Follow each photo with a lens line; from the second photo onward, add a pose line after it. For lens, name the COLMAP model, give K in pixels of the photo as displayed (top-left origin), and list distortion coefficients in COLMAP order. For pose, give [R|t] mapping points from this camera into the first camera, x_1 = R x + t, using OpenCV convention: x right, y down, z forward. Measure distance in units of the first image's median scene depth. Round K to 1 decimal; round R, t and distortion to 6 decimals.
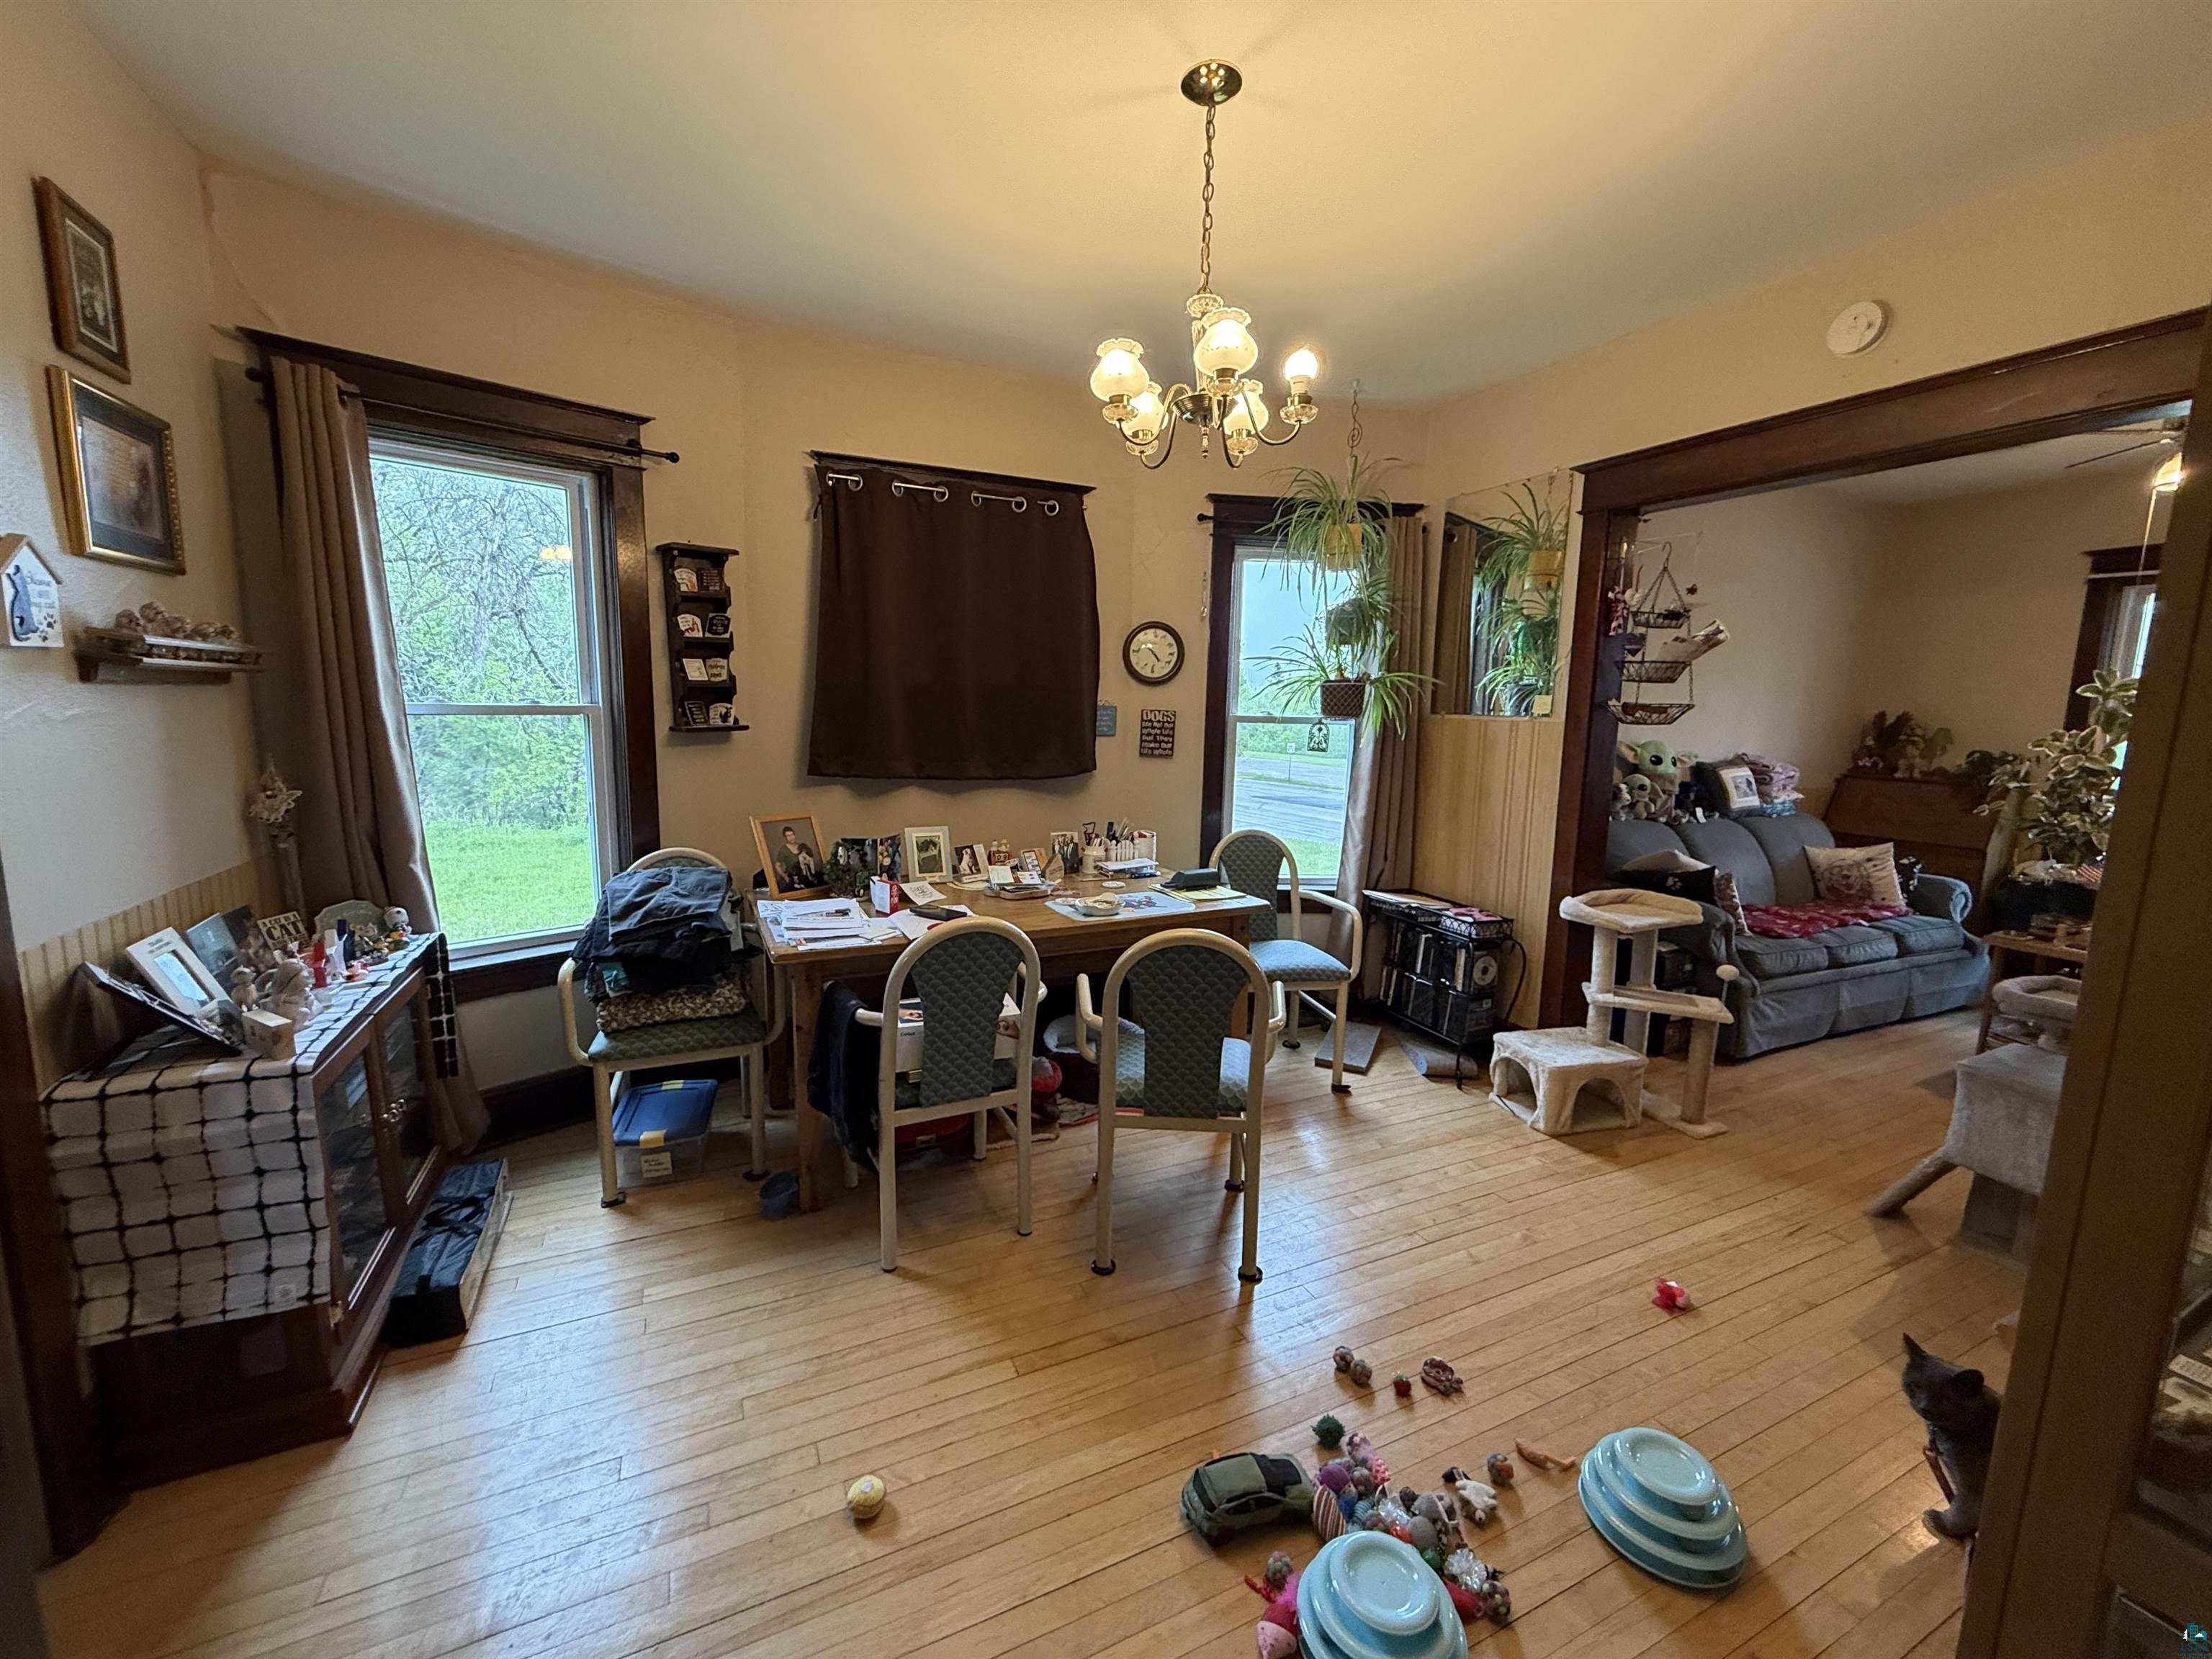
lens RADIAL K [[879.6, 0, 1098.1], [0, 879.6, 828.9], [0, 0, 1]] dist [0.000019, 0.000480]
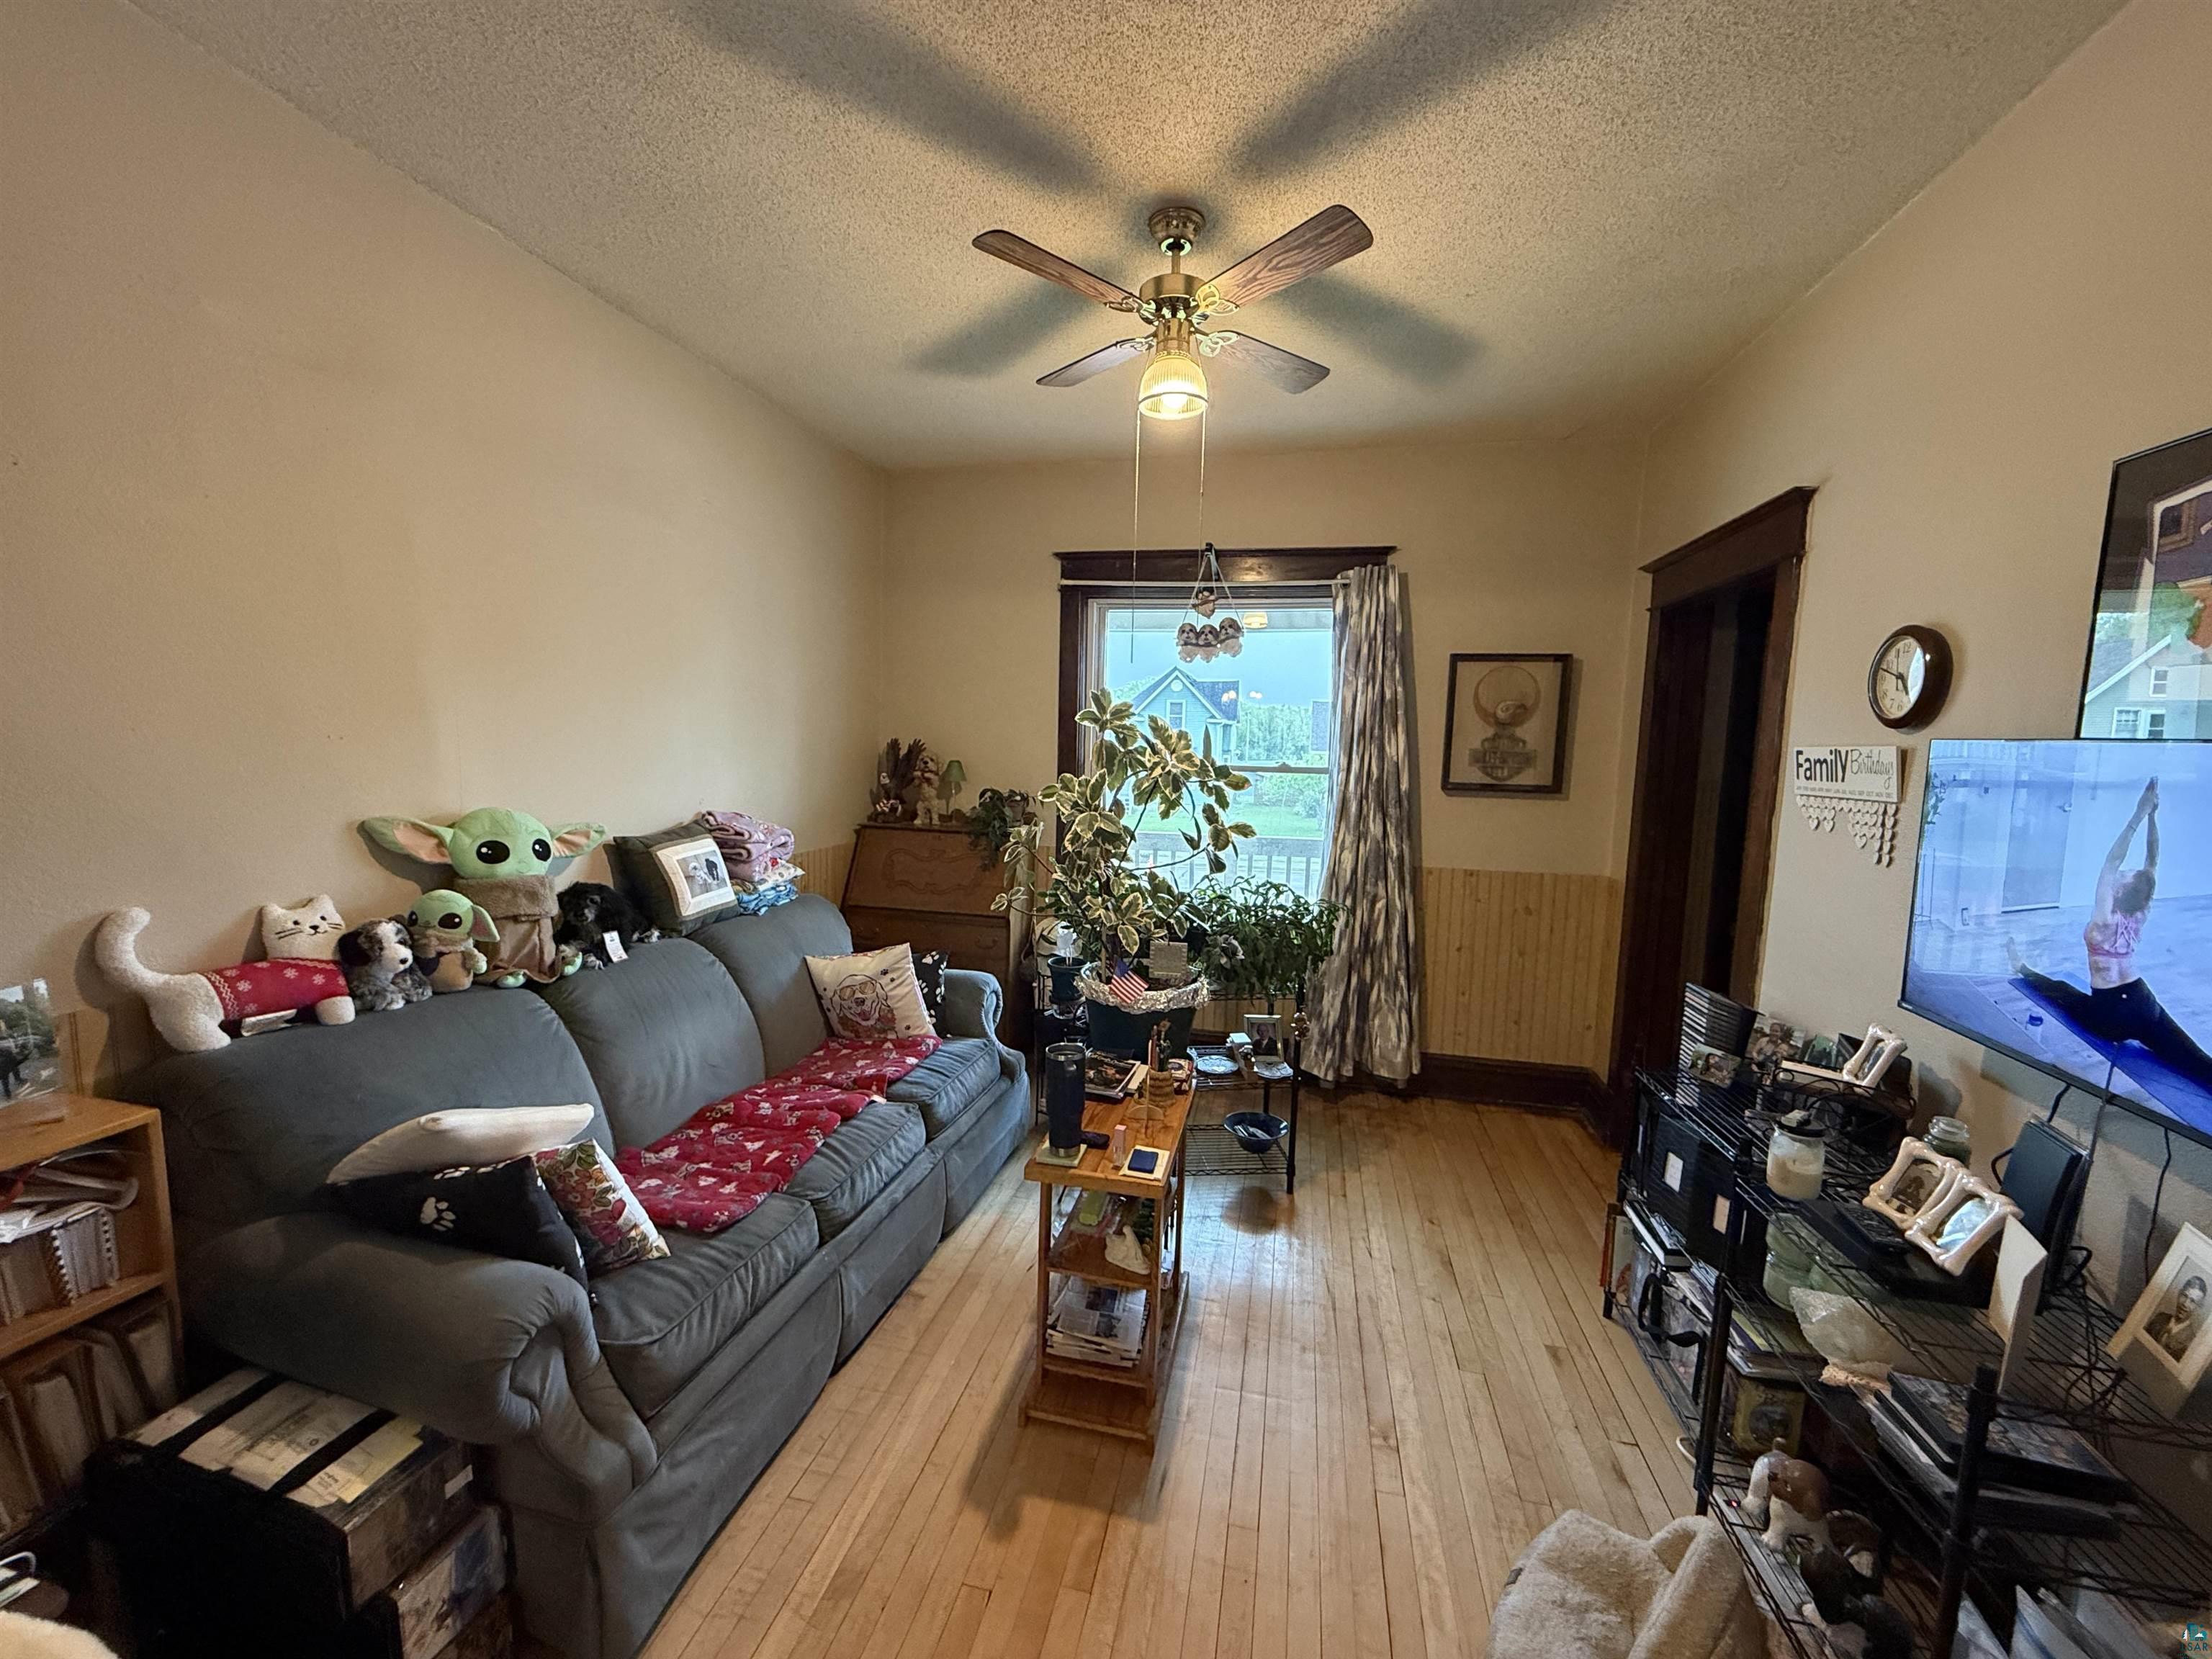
lens RADIAL K [[879.6, 0, 1098.1], [0, 879.6, 828.9], [0, 0, 1]] dist [0.000019, 0.000480]
pose [[0.620387, -0.085076, 0.779668, 0.464025], [0.097933, 0.994722, 0.030616, -0.072094], [-0.778158, 0.057362, 0.625444, 0.452661]]
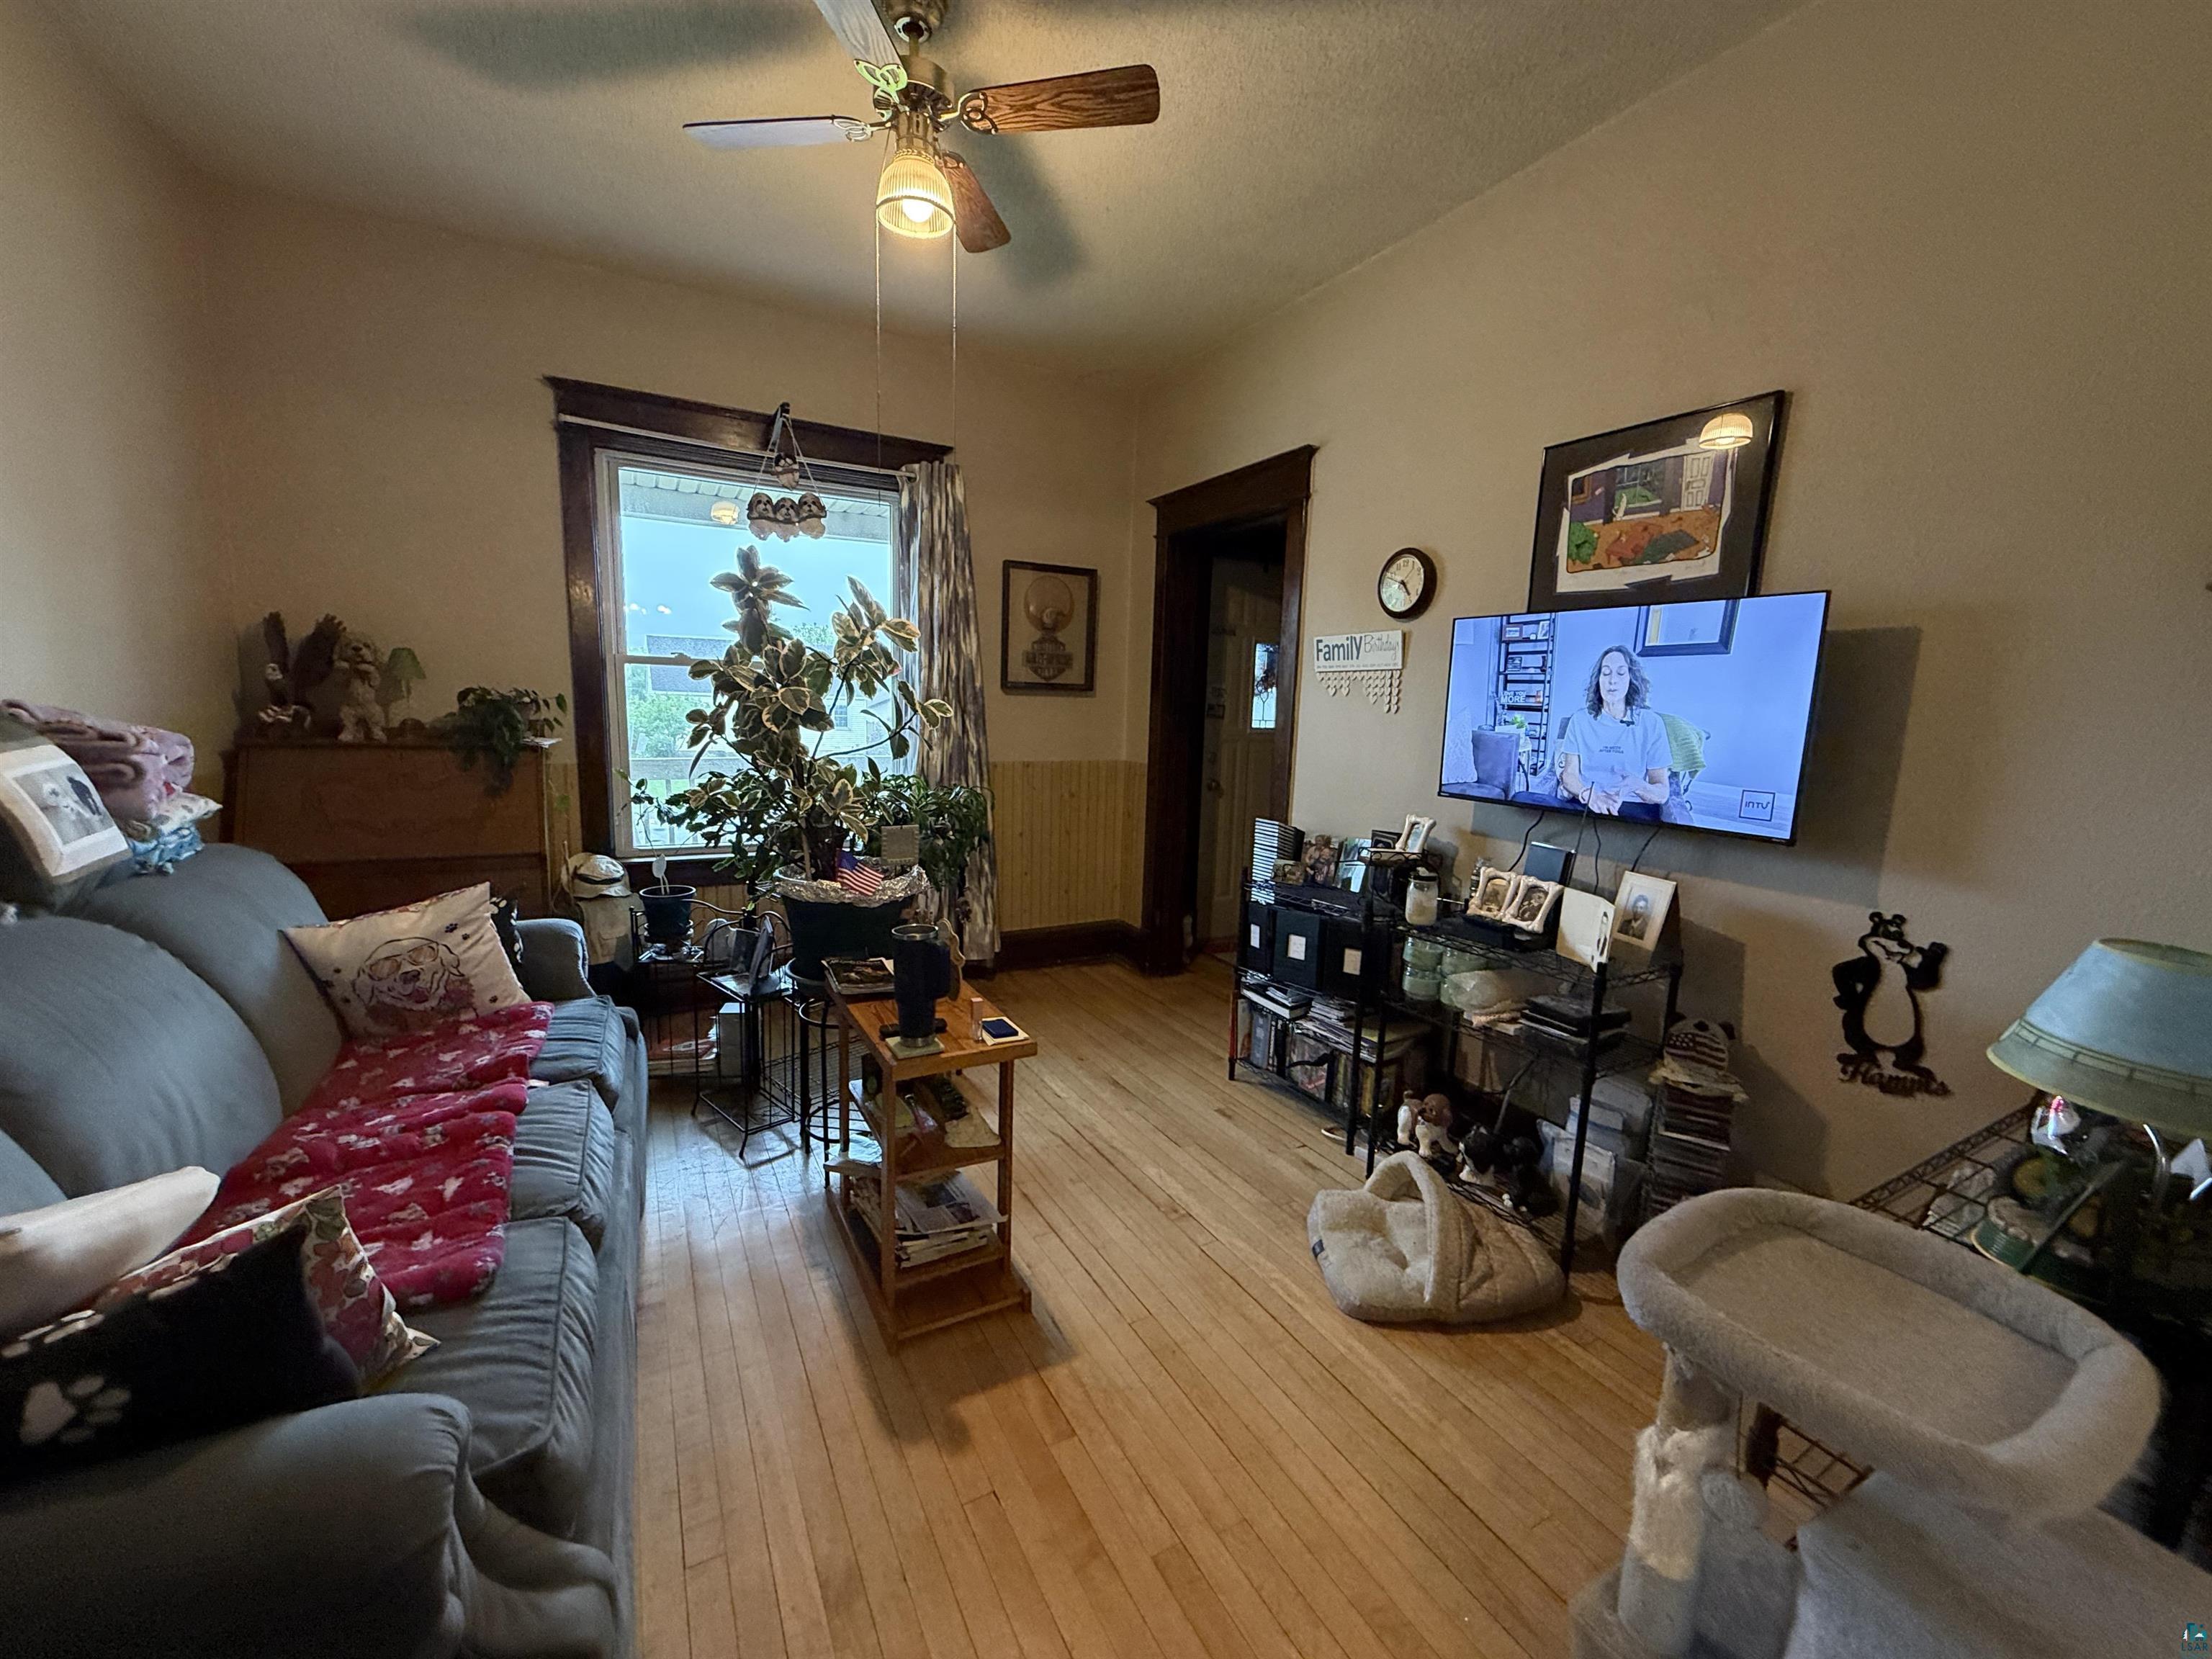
lens RADIAL K [[879.6, 0, 1098.1], [0, 879.6, 828.9], [0, 0, 1]] dist [0.000019, 0.000480]
pose [[-0.051655, -0.165368, 0.984878, 0.407230], [0.110400, 0.979205, 0.170206, -0.054104], [-0.992544, 0.117522, -0.032324, 0.656389]]
